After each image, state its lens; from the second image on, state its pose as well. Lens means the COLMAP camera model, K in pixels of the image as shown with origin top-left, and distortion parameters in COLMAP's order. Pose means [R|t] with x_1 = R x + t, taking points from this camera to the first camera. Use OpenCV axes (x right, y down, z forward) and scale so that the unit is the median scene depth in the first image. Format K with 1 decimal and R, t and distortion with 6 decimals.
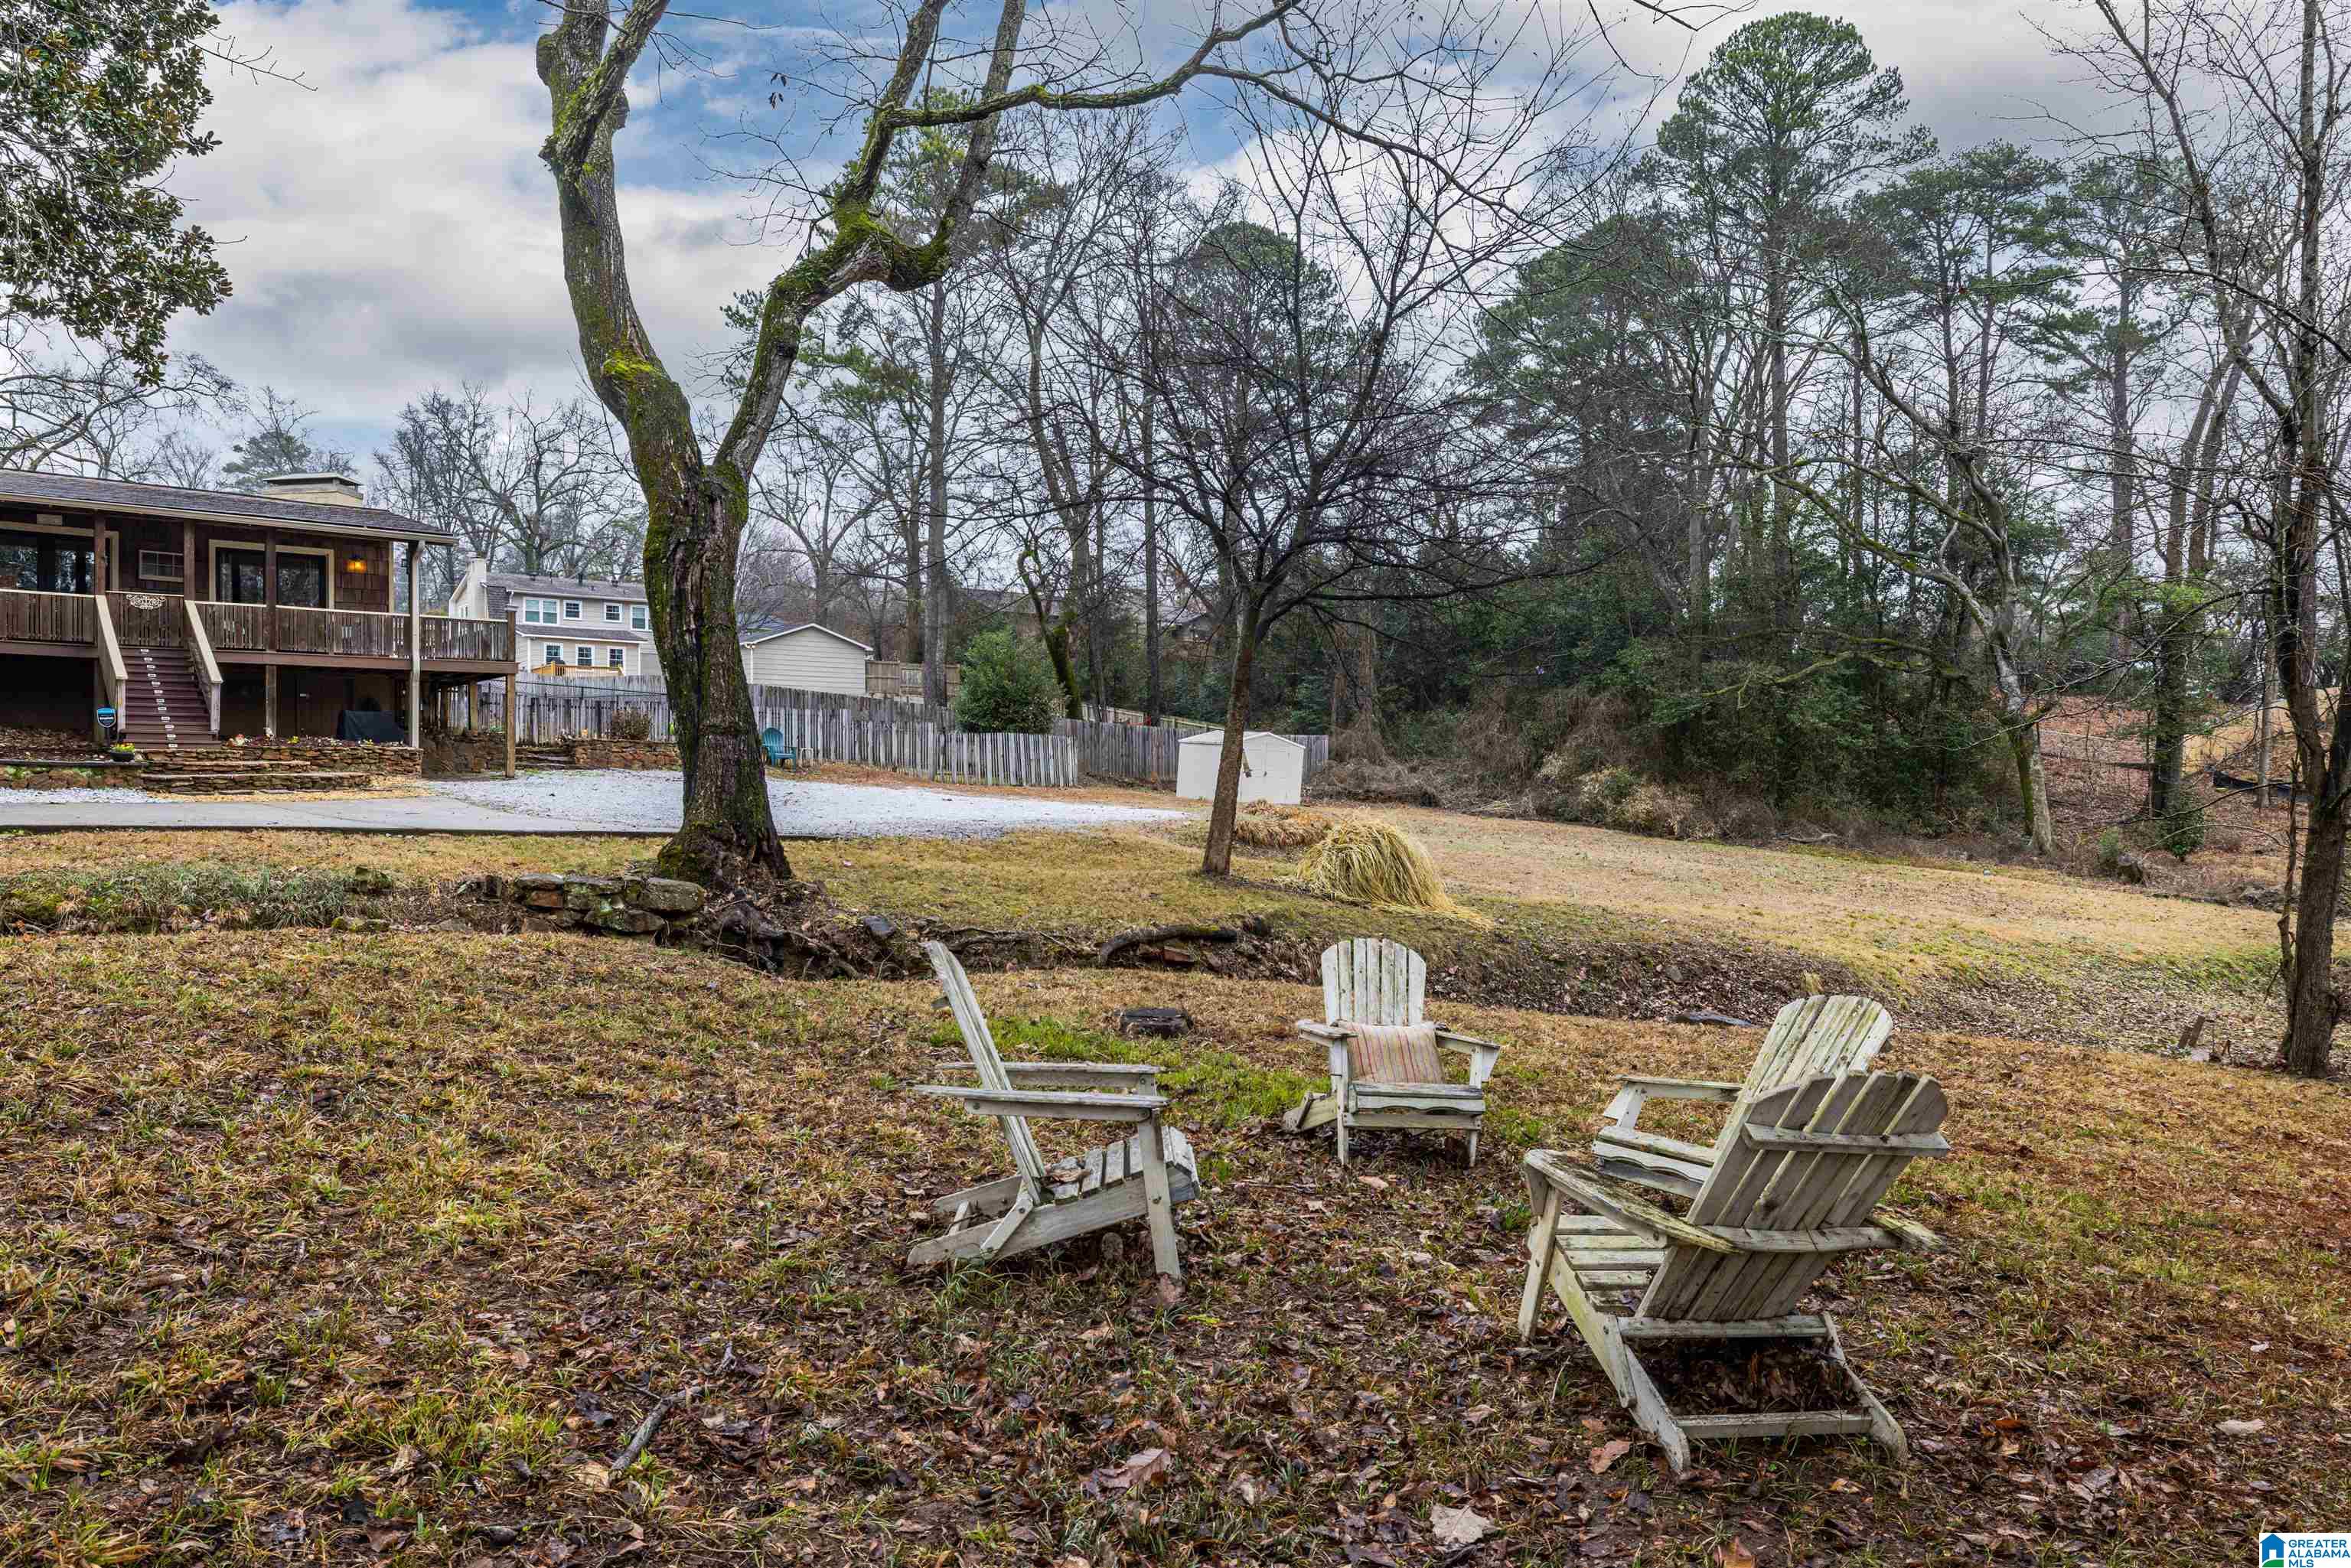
lens RADIAL K [[1535.9, 0, 1171.3], [0, 1535.9, 791.2], [0, 0, 1]] dist [-0.002085, -0.001435]
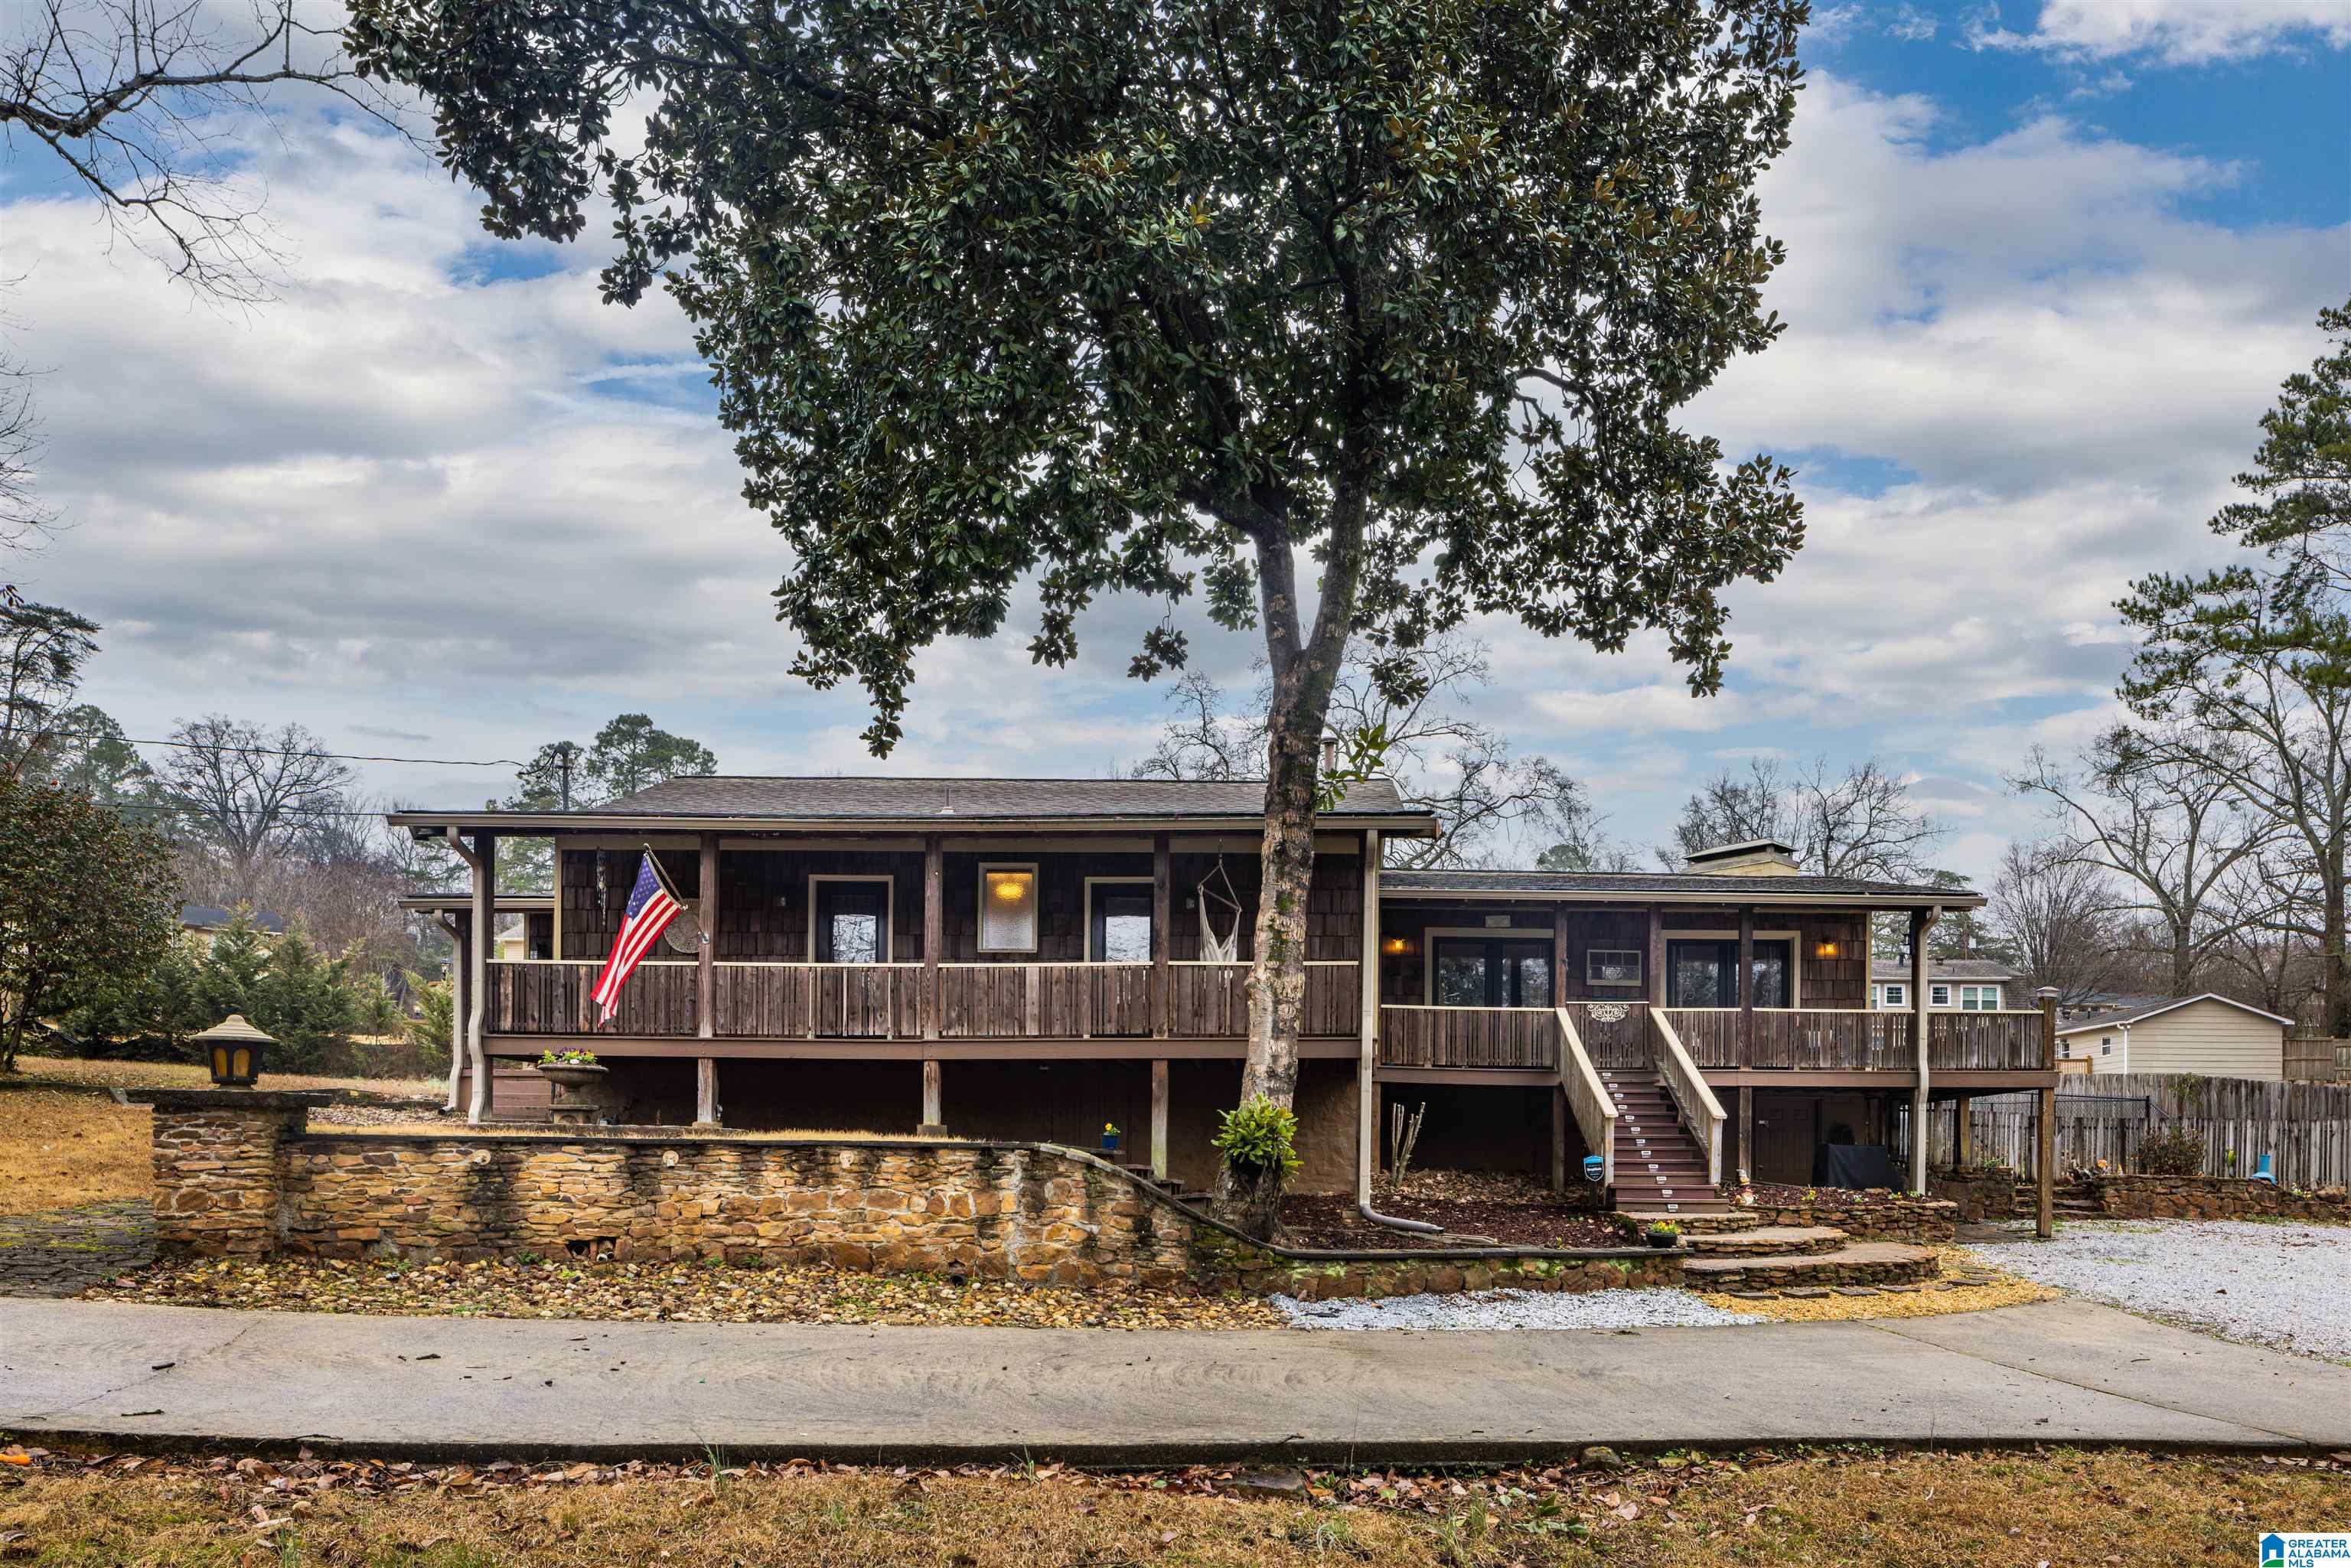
lens RADIAL K [[1602.5, 0, 1289.2], [0, 1602.5, 1161.0], [0, 0, 1]] dist [-0.005444, -0.000565]
pose [[0.775320, 0.003951, -0.631556, -0.236880], [-0.012196, 0.999888, -0.008717, -0.032542], [0.631450, 0.014461, 0.775281, 0.222104]]
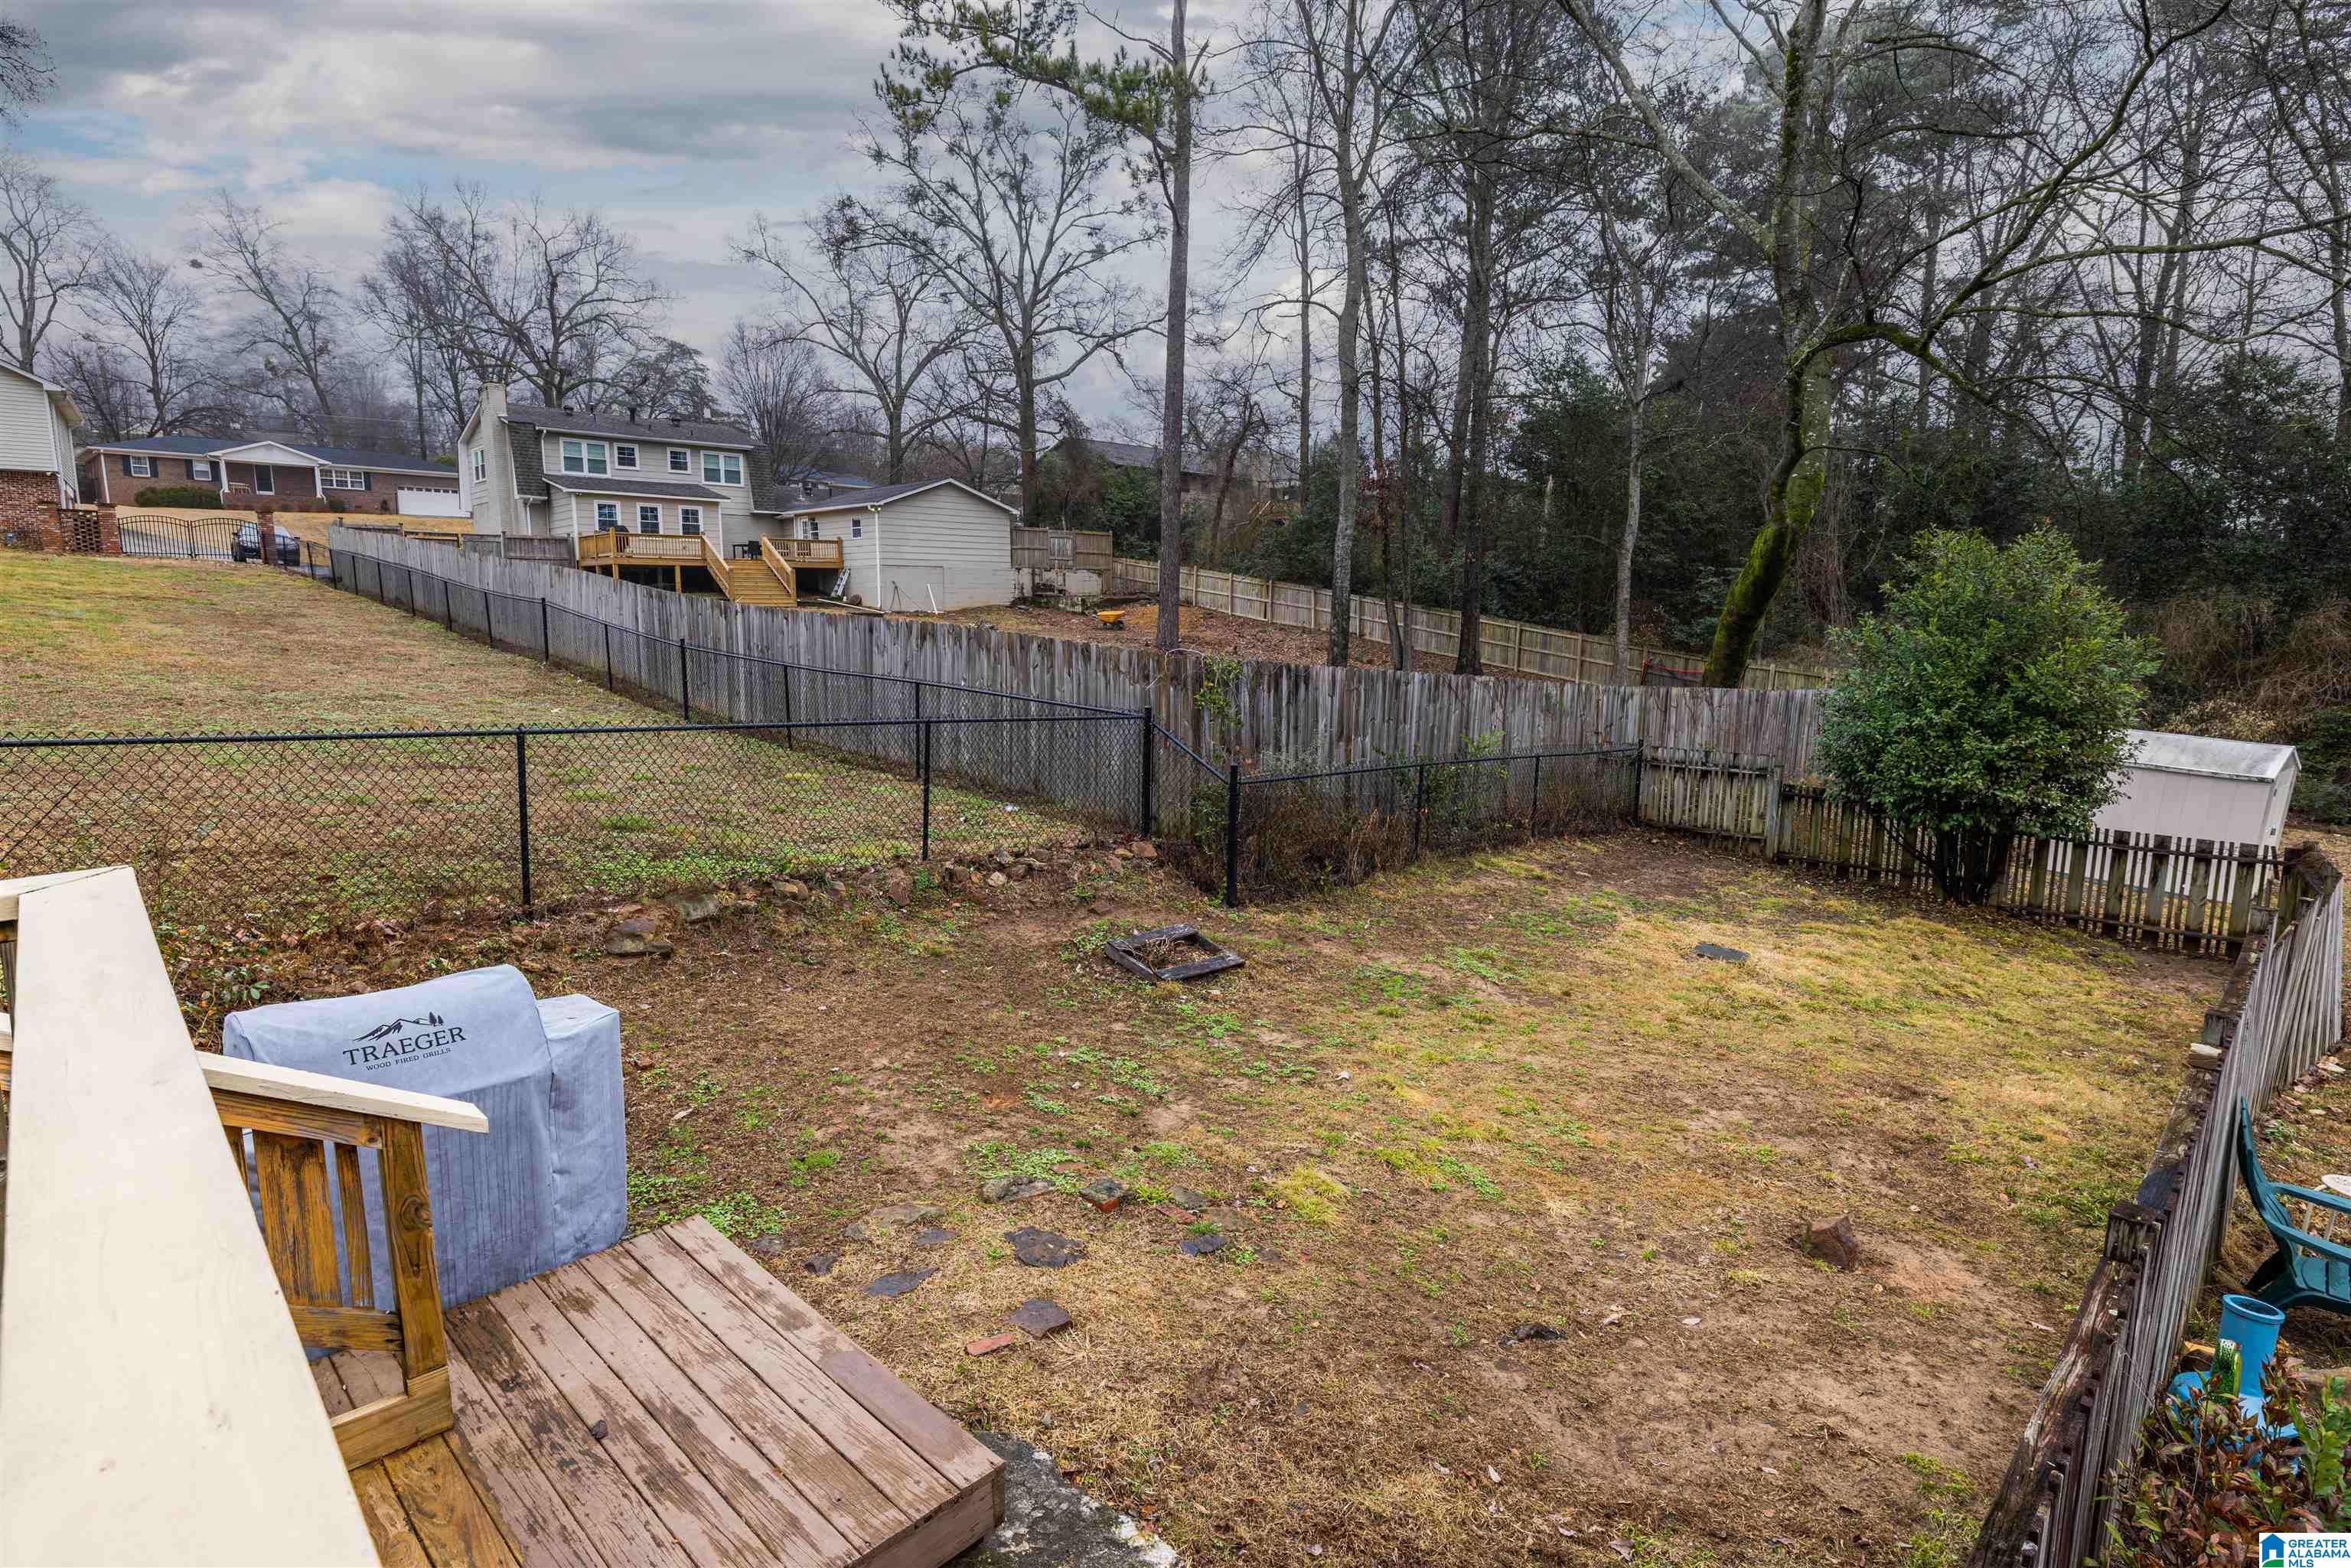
lens RADIAL K [[1186.9, 0, 1171.0], [0, 1186.9, 784.5], [0, 0, 1]] dist [-0.004904, 0.001332]
pose [[0.996366, -0.009032, 0.084695, -0.499603], [-0.003374, 0.989395, 0.145210, -0.124904], [-0.085108, -0.144968, 0.985769, 1.081446]]
